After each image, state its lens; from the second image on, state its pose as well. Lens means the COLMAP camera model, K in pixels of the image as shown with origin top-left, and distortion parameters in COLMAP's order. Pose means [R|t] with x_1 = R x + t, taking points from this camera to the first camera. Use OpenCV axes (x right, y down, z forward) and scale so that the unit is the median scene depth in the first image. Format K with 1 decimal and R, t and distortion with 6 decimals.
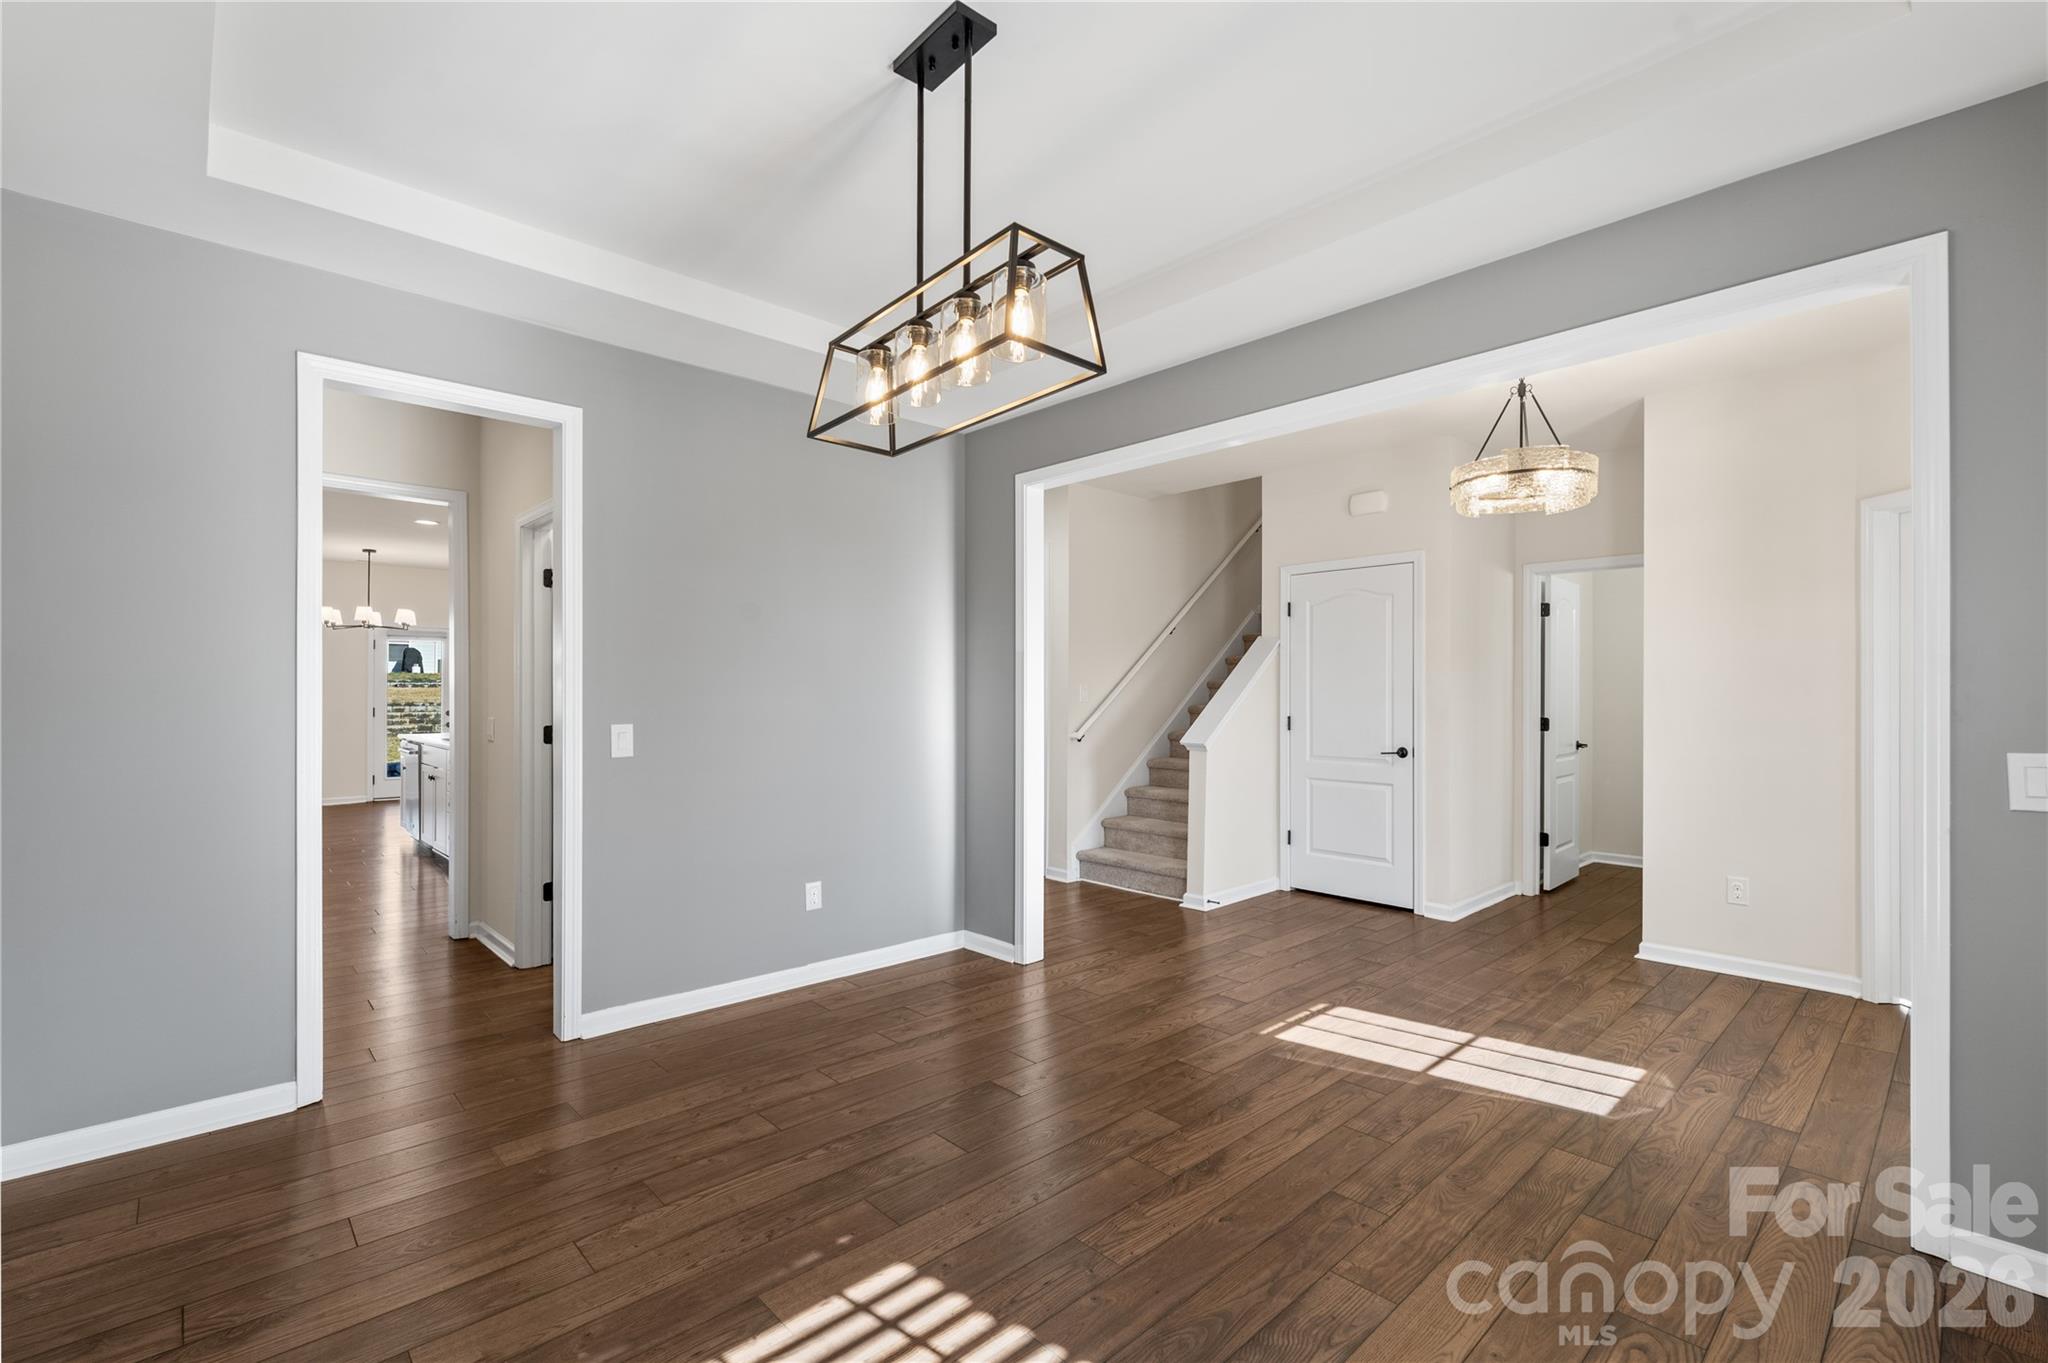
lens RADIAL K [[908.3, 0, 1024.3], [0, 908.3, 686.7], [0, 0, 1]] dist [-0.002241, -0.000139]
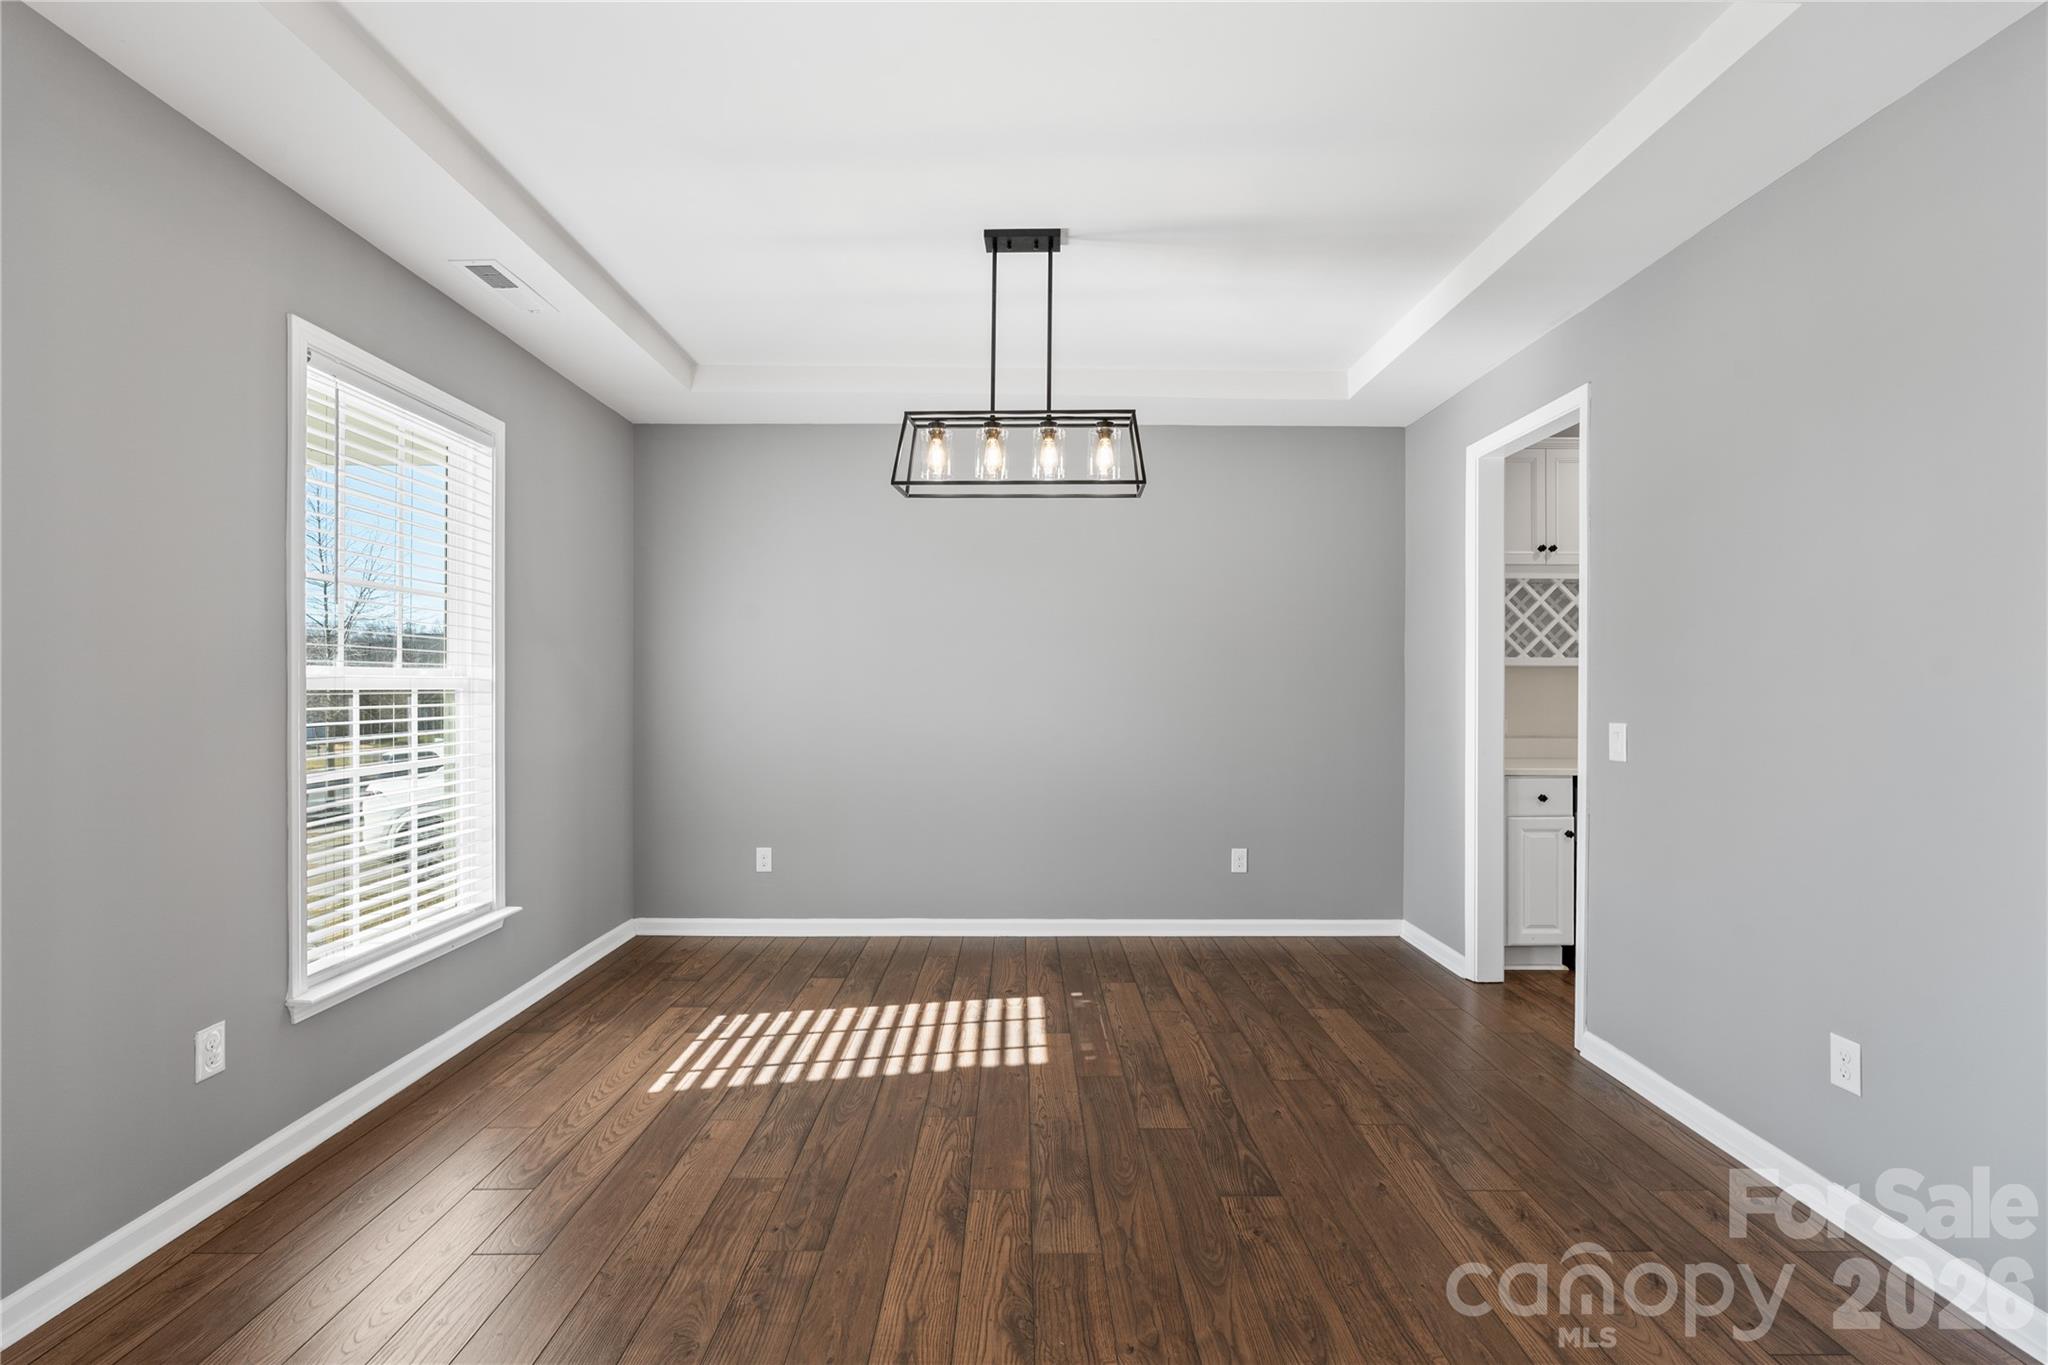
lens RADIAL K [[908.3, 0, 1024.3], [0, 908.3, 687.7], [0, 0, 1]] dist [-0.002241, -0.000139]
pose [[-0.682490, -0.003658, -0.730886, 0.782896], [-0.000795, 0.999991, -0.004263, 0.016469], [0.730895, -0.002328, -0.682486, 1.609133]]
